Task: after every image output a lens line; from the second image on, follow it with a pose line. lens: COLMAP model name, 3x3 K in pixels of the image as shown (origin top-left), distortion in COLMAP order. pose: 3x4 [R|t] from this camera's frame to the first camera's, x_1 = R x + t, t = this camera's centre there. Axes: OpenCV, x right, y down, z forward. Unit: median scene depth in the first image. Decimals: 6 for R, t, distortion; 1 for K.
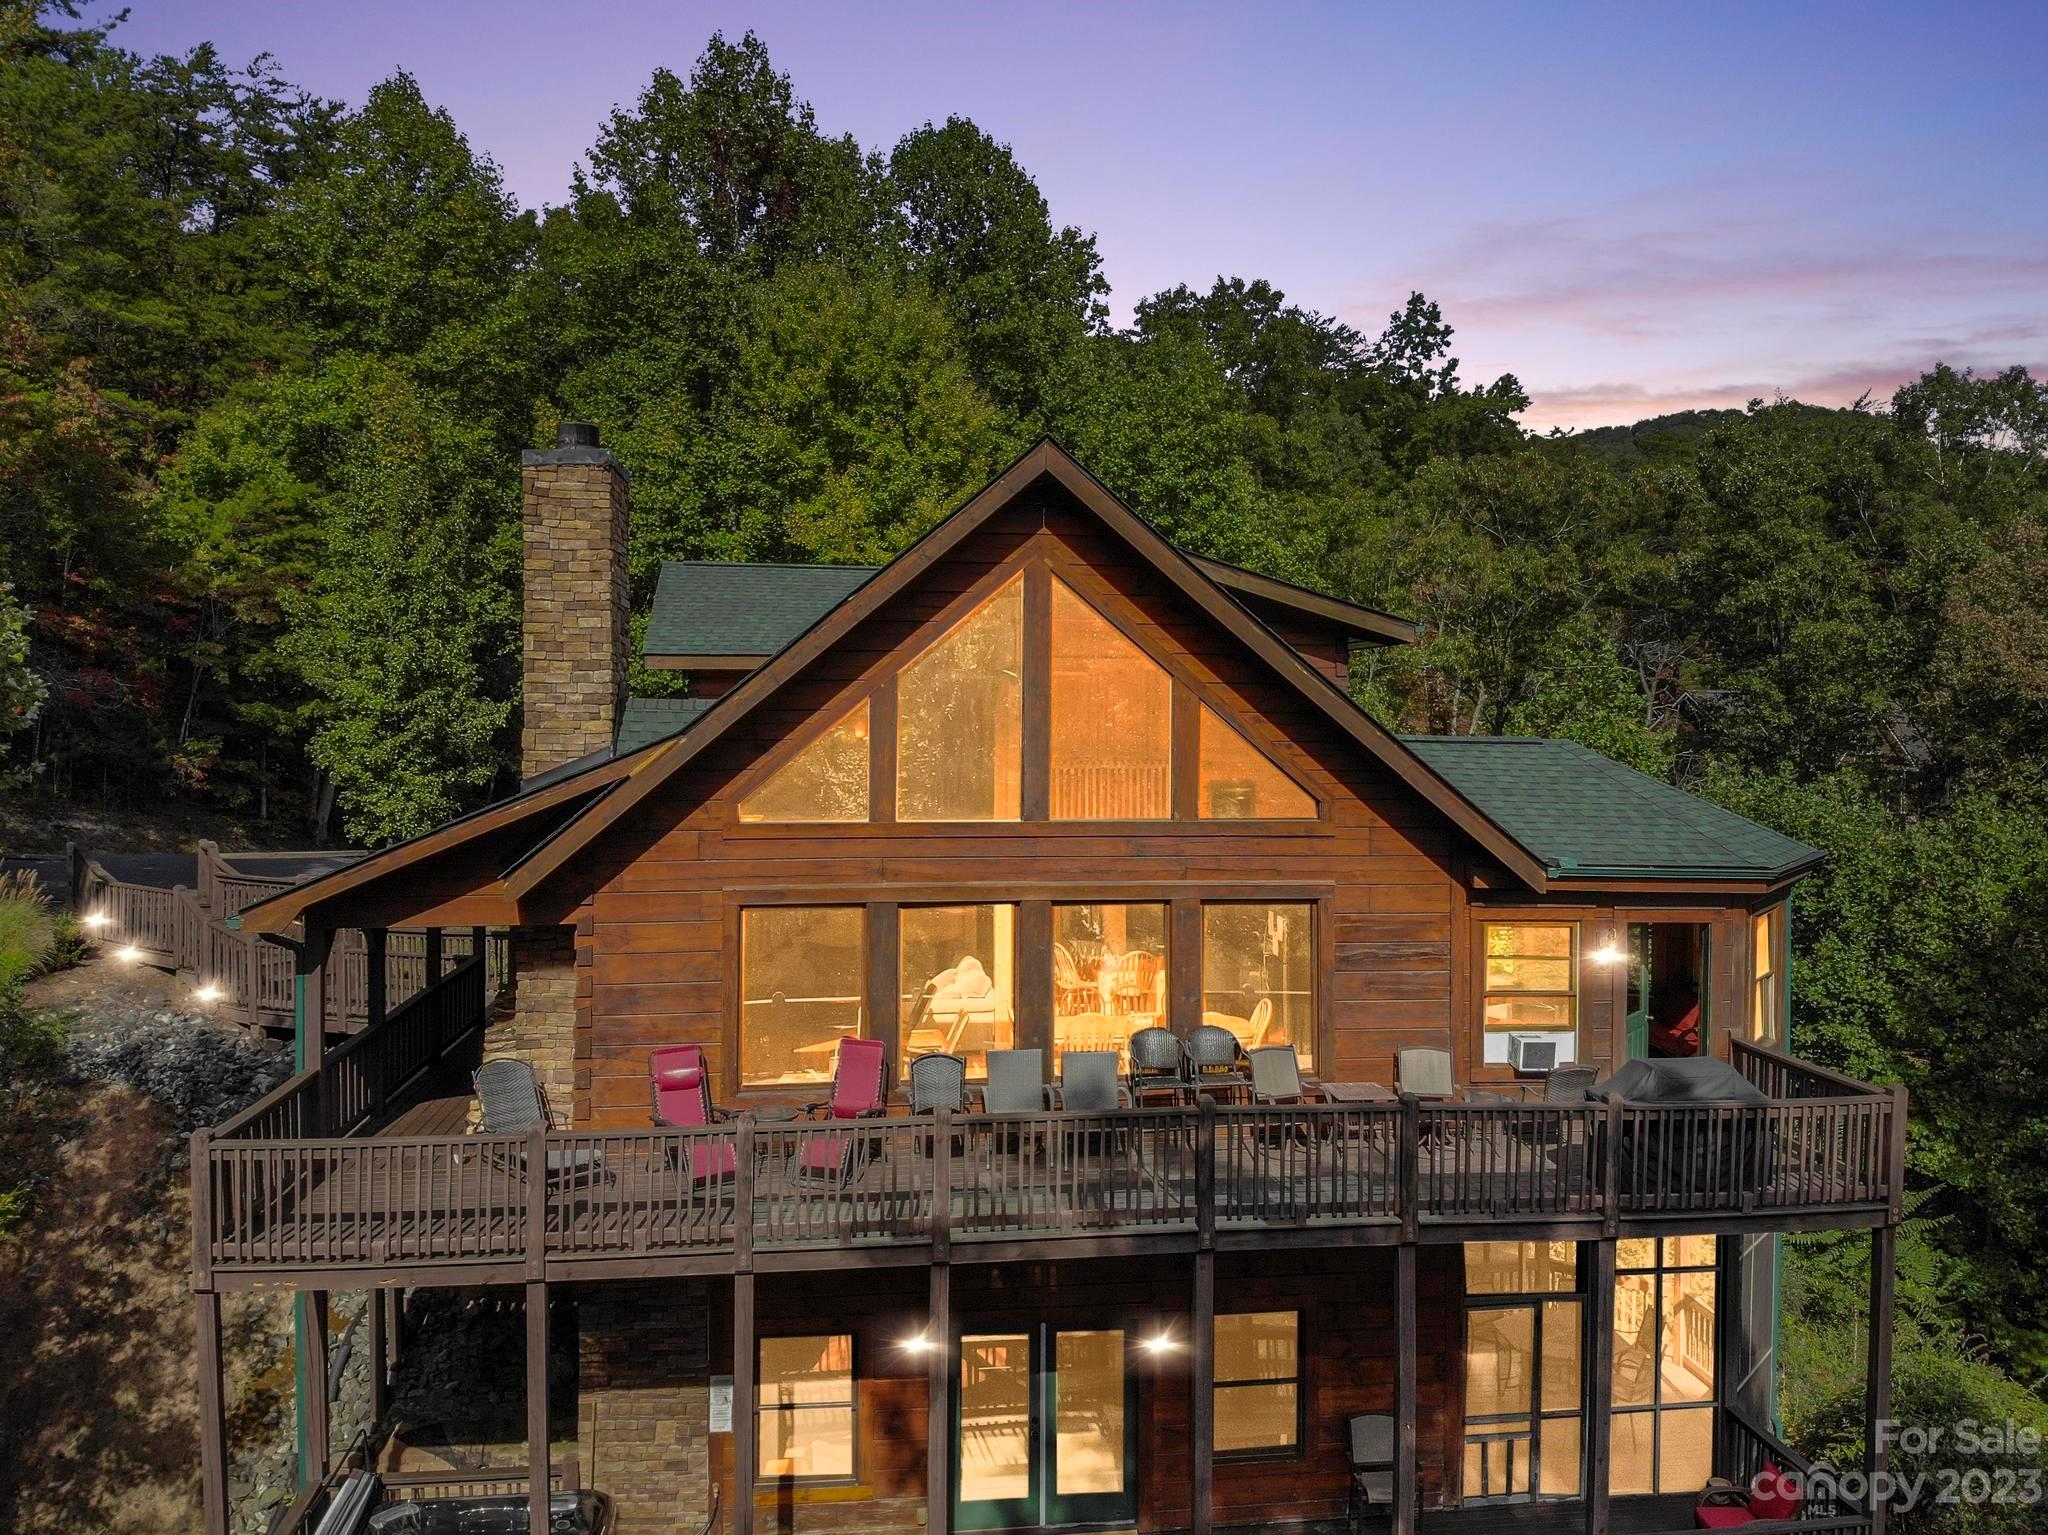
lens RADIAL K [[1462.2, 0, 961.0], [0, 1462.2, 777.4], [0, 0, 1]] dist [0.061460, -0.156115]
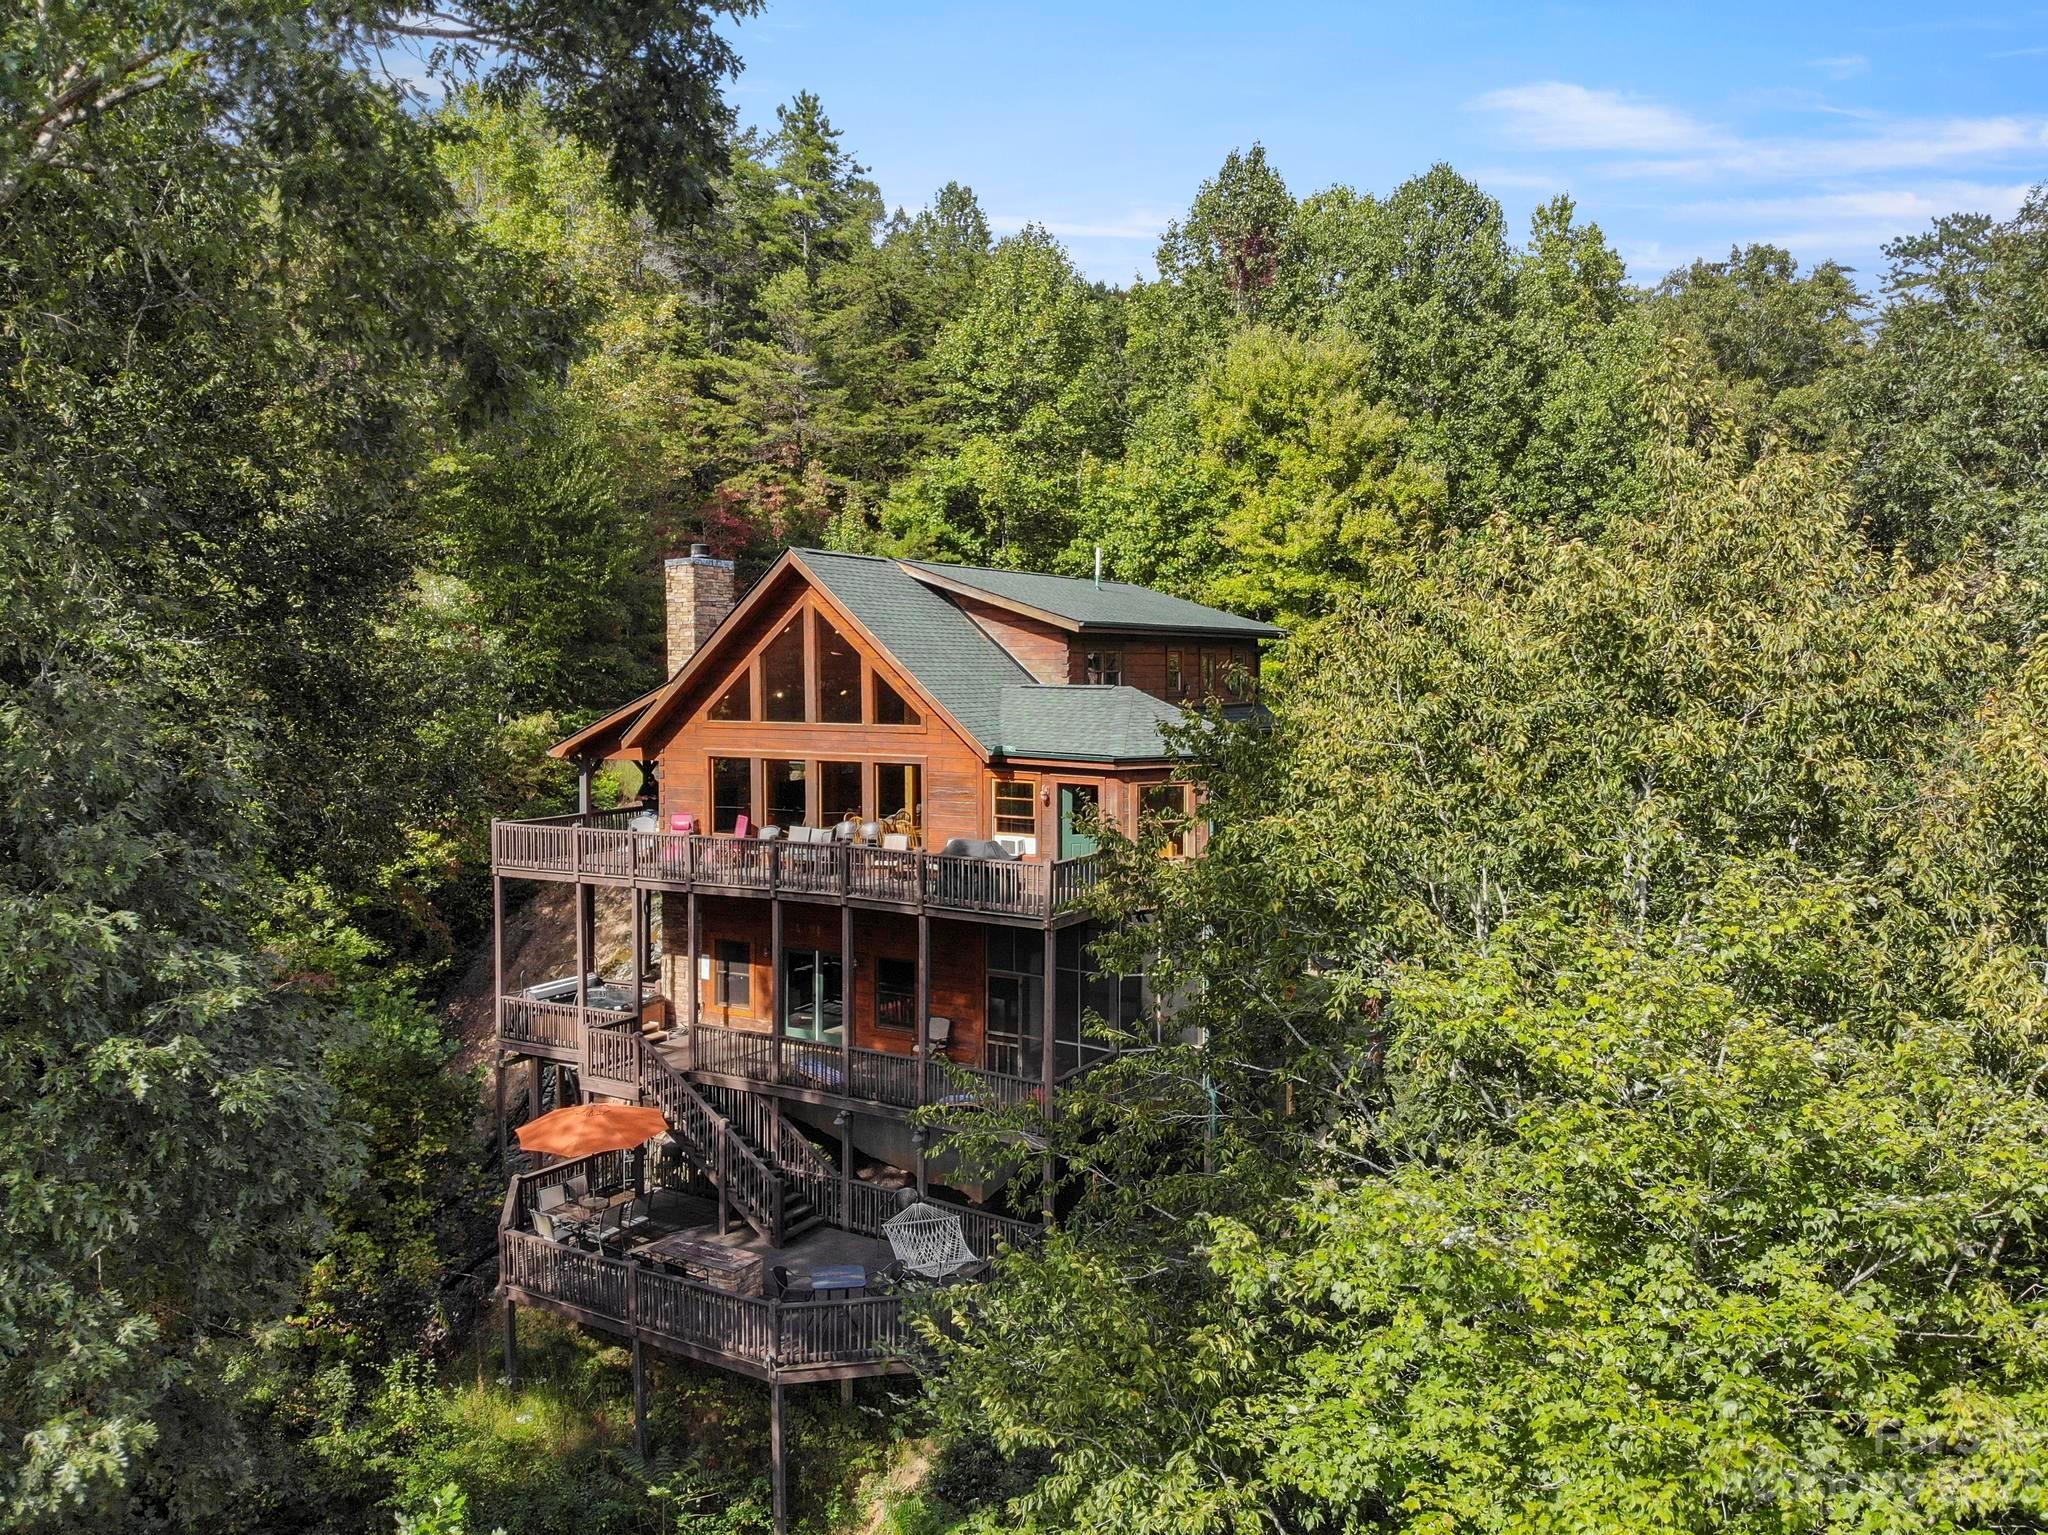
lens RADIAL K [[1438.2, 0, 1026.0], [0, 1438.2, 814.4], [0, 0, 1]] dist [0.051391, -0.112601]
pose [[0.795404, 0.050424, -0.603979, 1.530896], [-0.016317, 0.997954, 0.061827, 0.029624], [0.605860, -0.039322, 0.794599, -0.478669]]
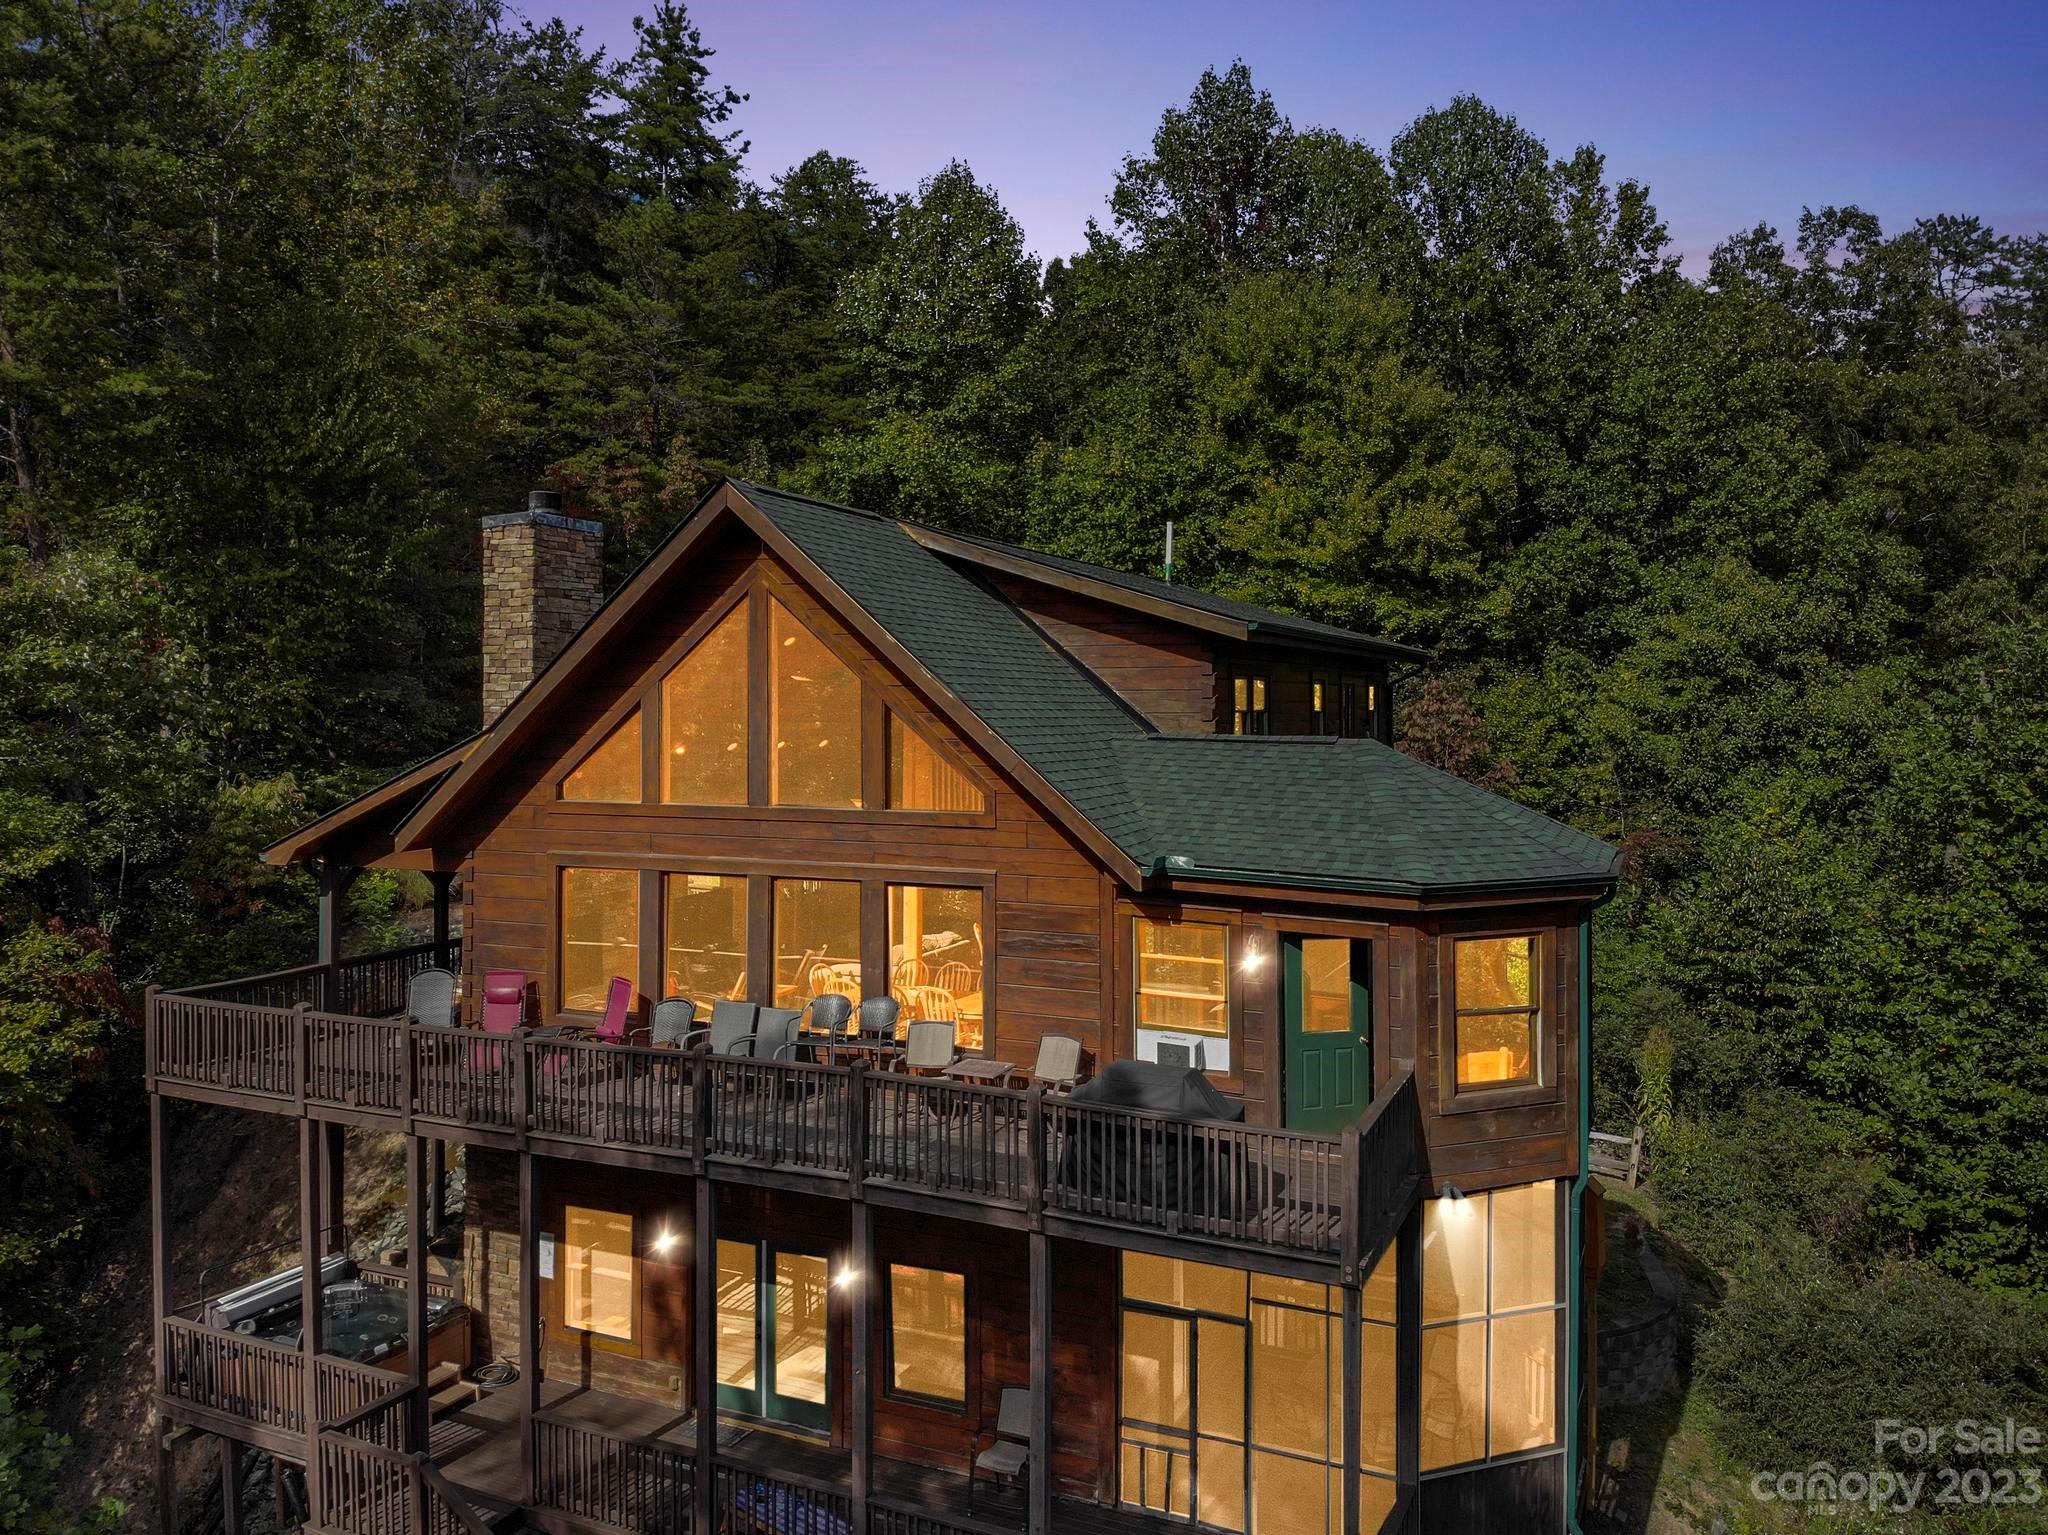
lens RADIAL K [[1461.0, 0, 1009.1], [0, 1461.0, 742.9], [0, 0, 1]] dist [0.003533, -0.100719]
pose [[0.857450, 0.002875, -0.514560, 0.783763], [-0.013492, 0.999766, -0.016897, -0.001523], [0.514391, 0.021430, 0.857288, 0.110605]]
